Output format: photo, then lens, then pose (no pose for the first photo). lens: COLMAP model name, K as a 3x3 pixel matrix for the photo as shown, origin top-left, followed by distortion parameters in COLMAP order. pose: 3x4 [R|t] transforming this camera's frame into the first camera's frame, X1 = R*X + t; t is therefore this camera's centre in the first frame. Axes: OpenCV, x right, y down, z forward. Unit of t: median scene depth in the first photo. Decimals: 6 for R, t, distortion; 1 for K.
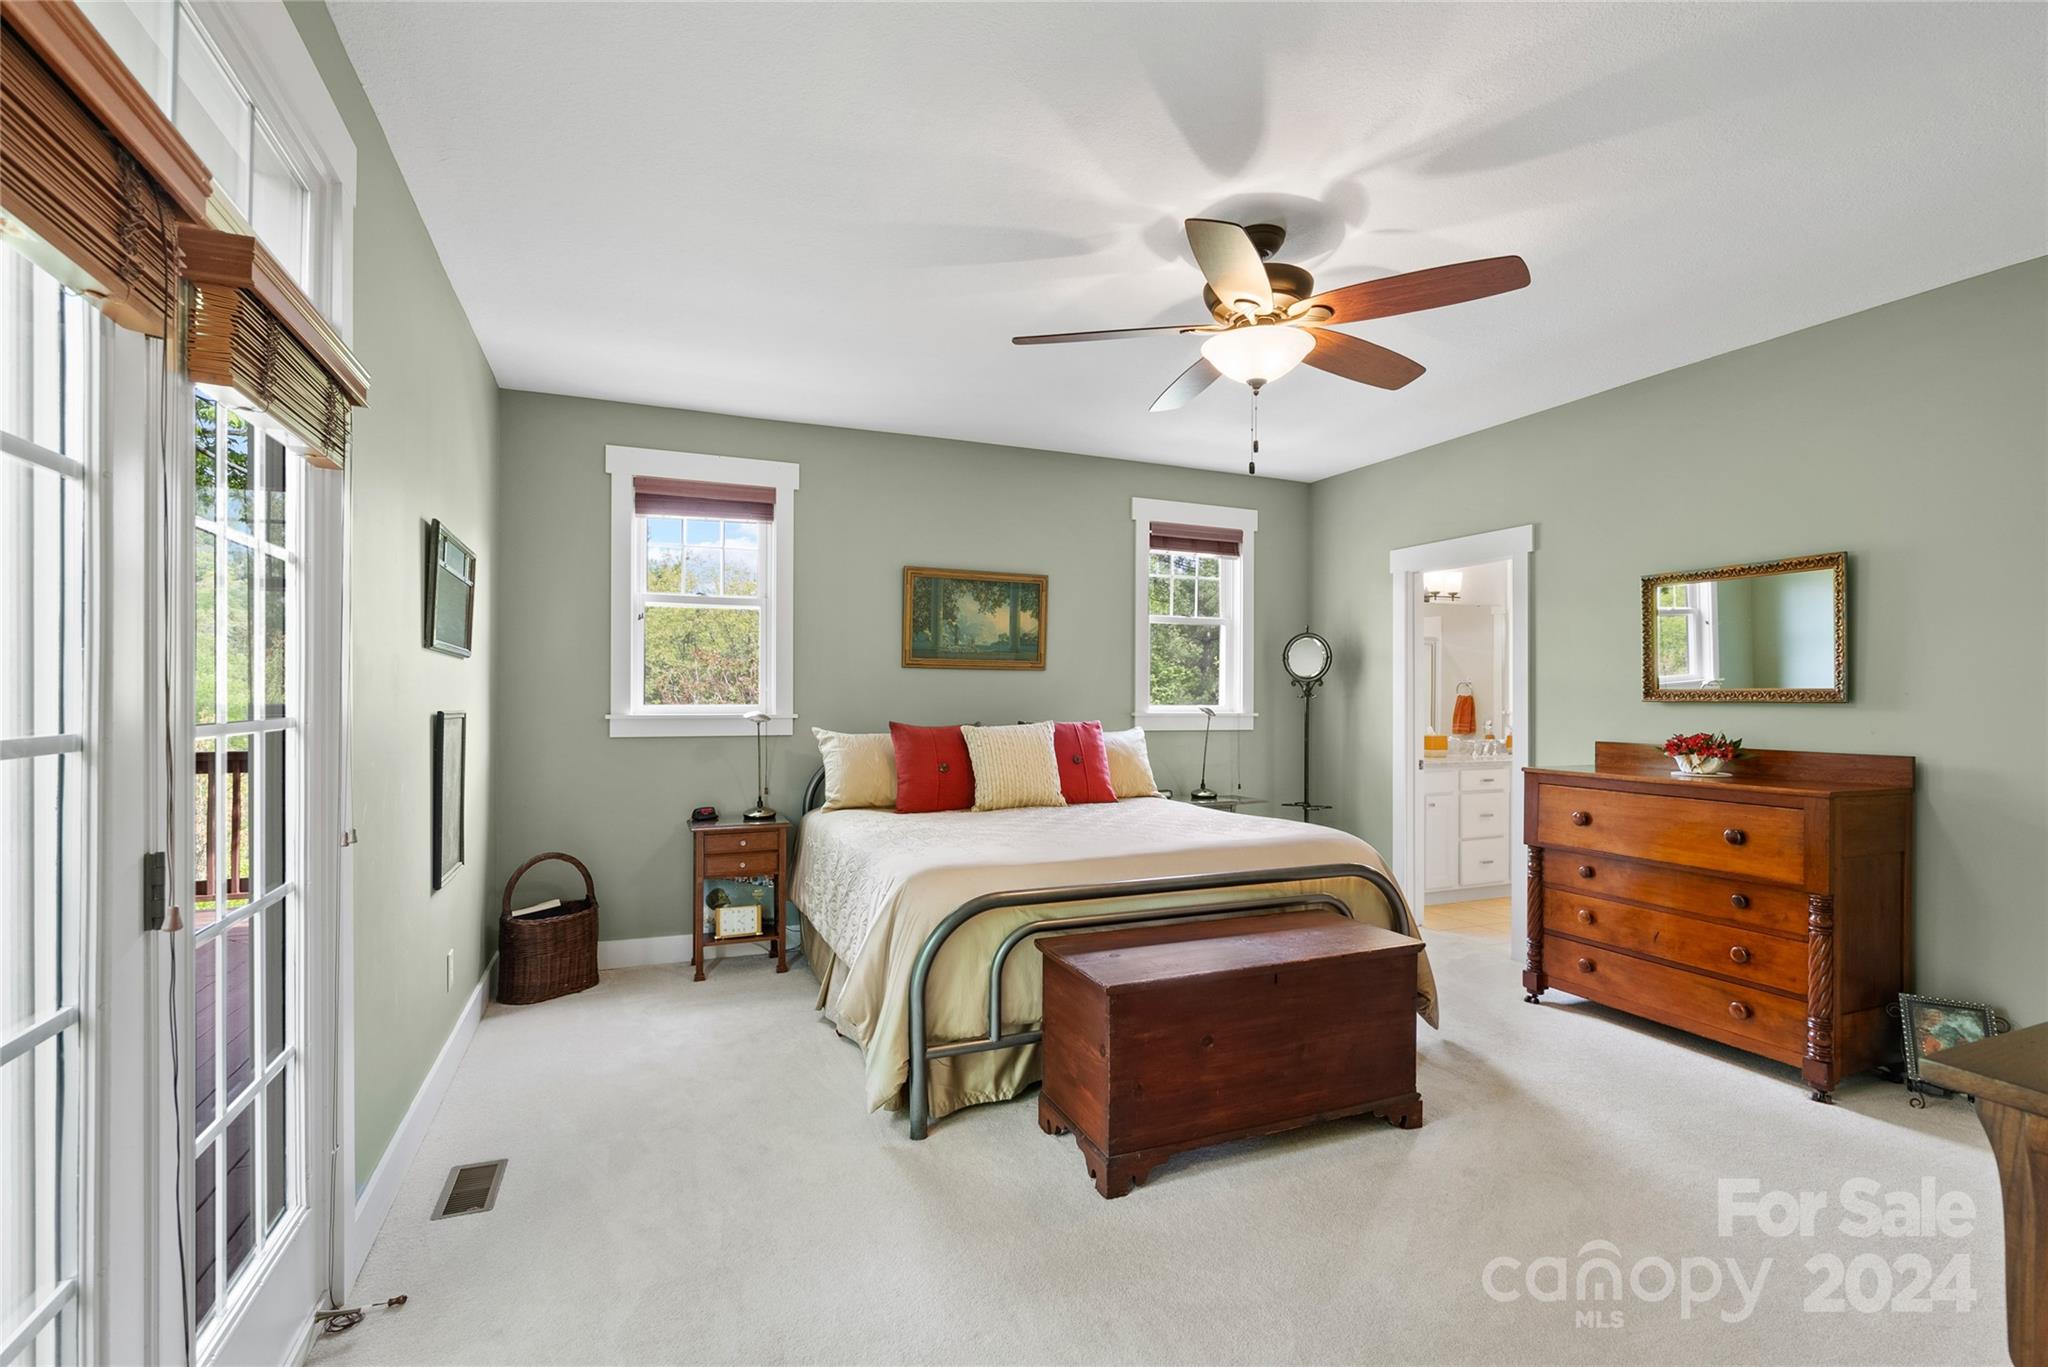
lens RADIAL K [[928.2, 0, 1024.4], [0, 928.2, 680.1], [0, 0, 1]] dist [-0.010750, 0.002747]
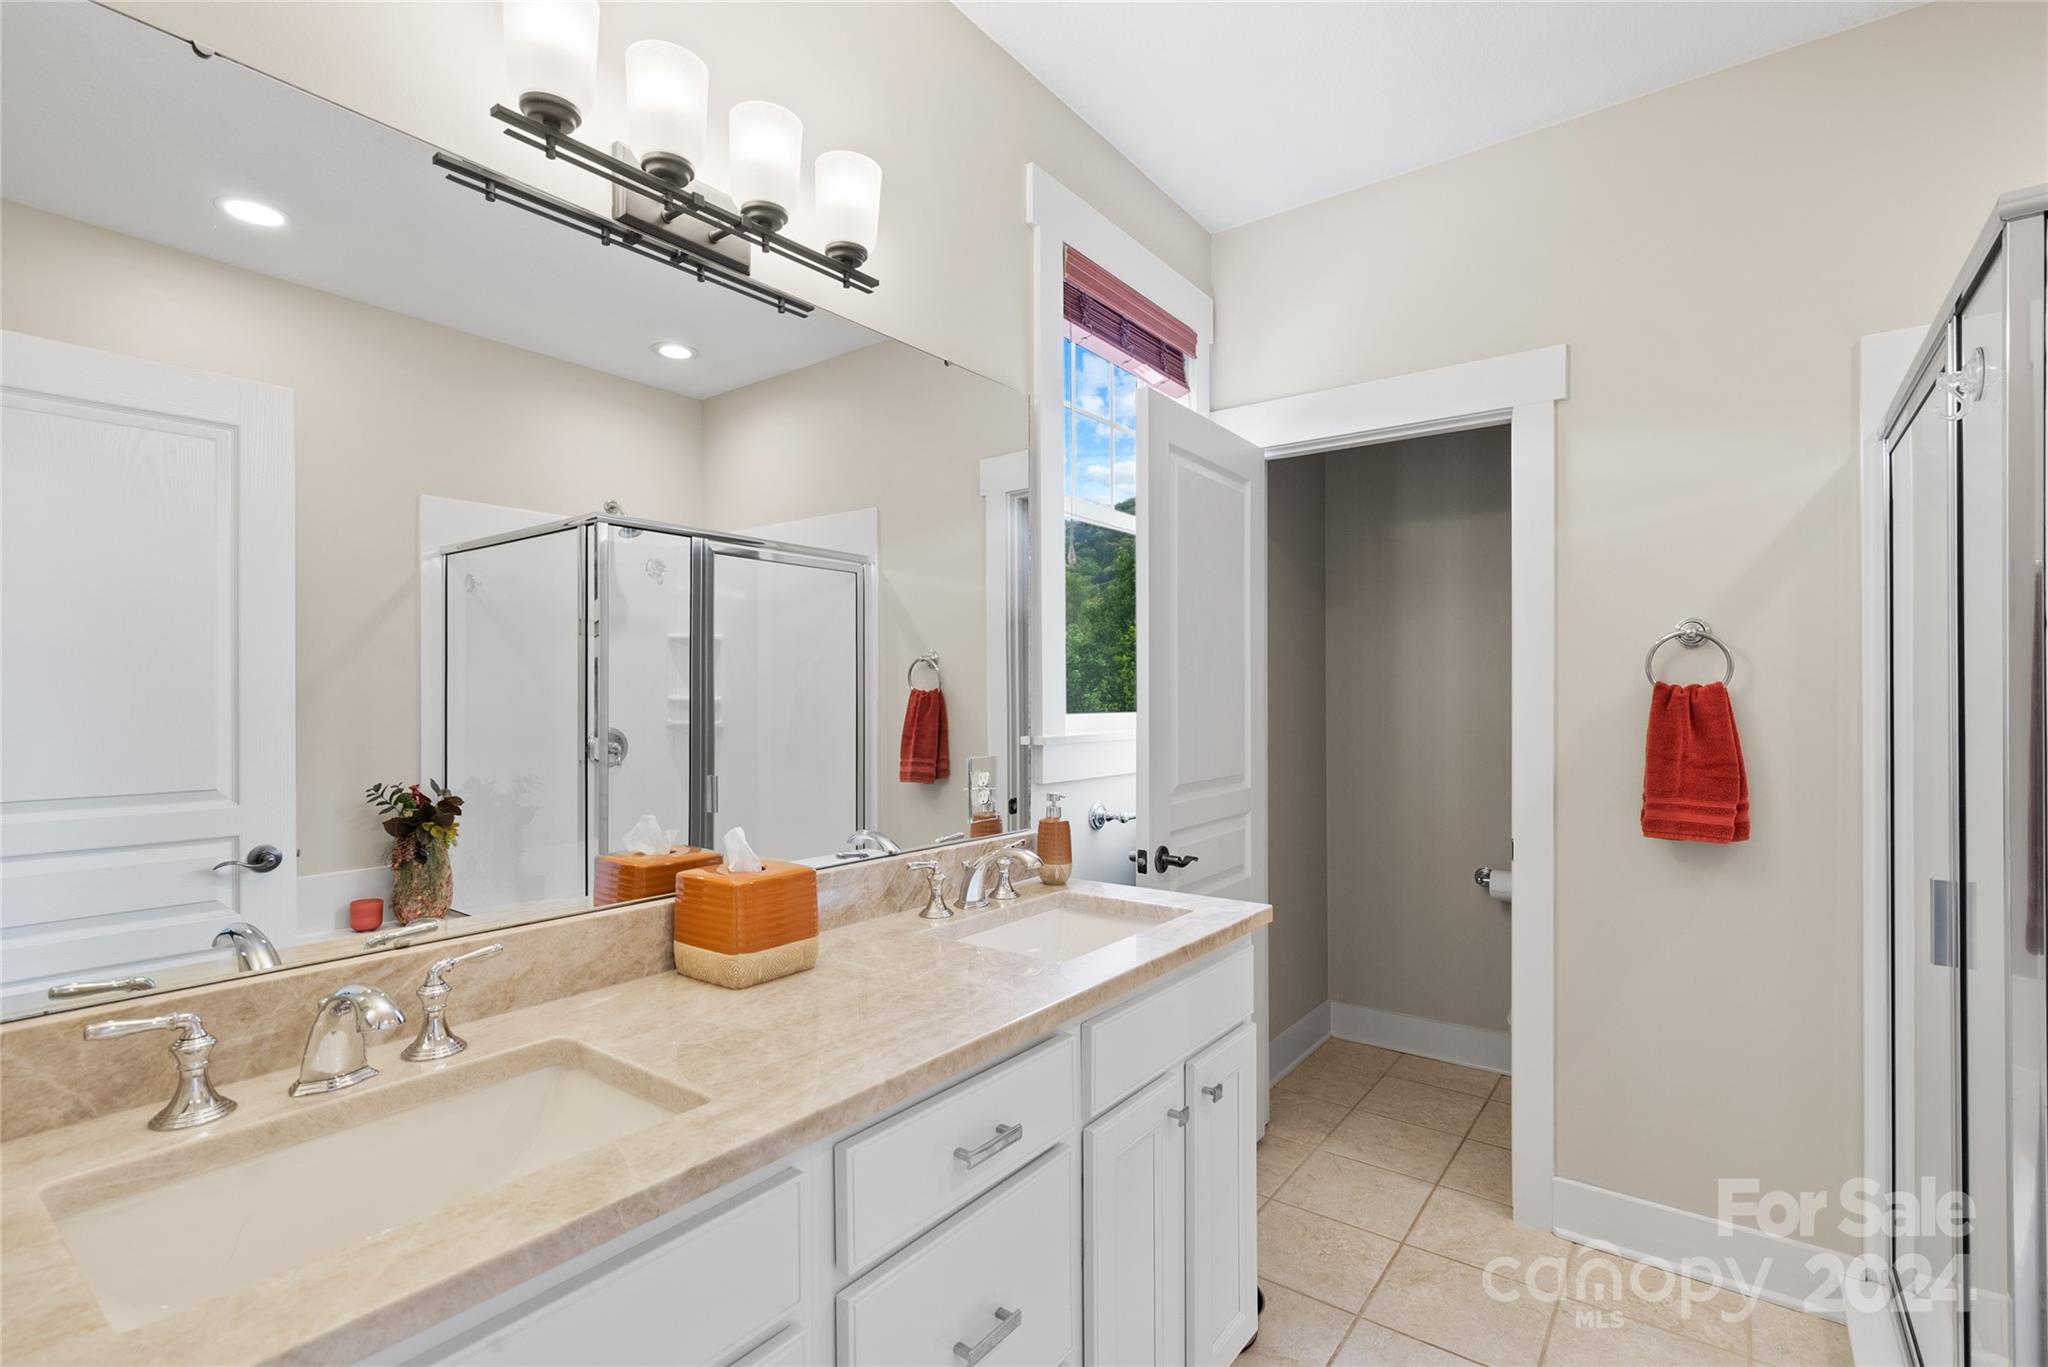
lens RADIAL K [[928.2, 0, 1024.1], [0, 928.2, 680.1], [0, 0, 1]] dist [-0.010750, 0.002747]
pose [[0.866117, -0.006411, 0.499801, 0.306452], [0.006186, 0.999979, 0.002108, 0.011662], [-0.499804, 0.001266, 0.866138, 0.618278]]
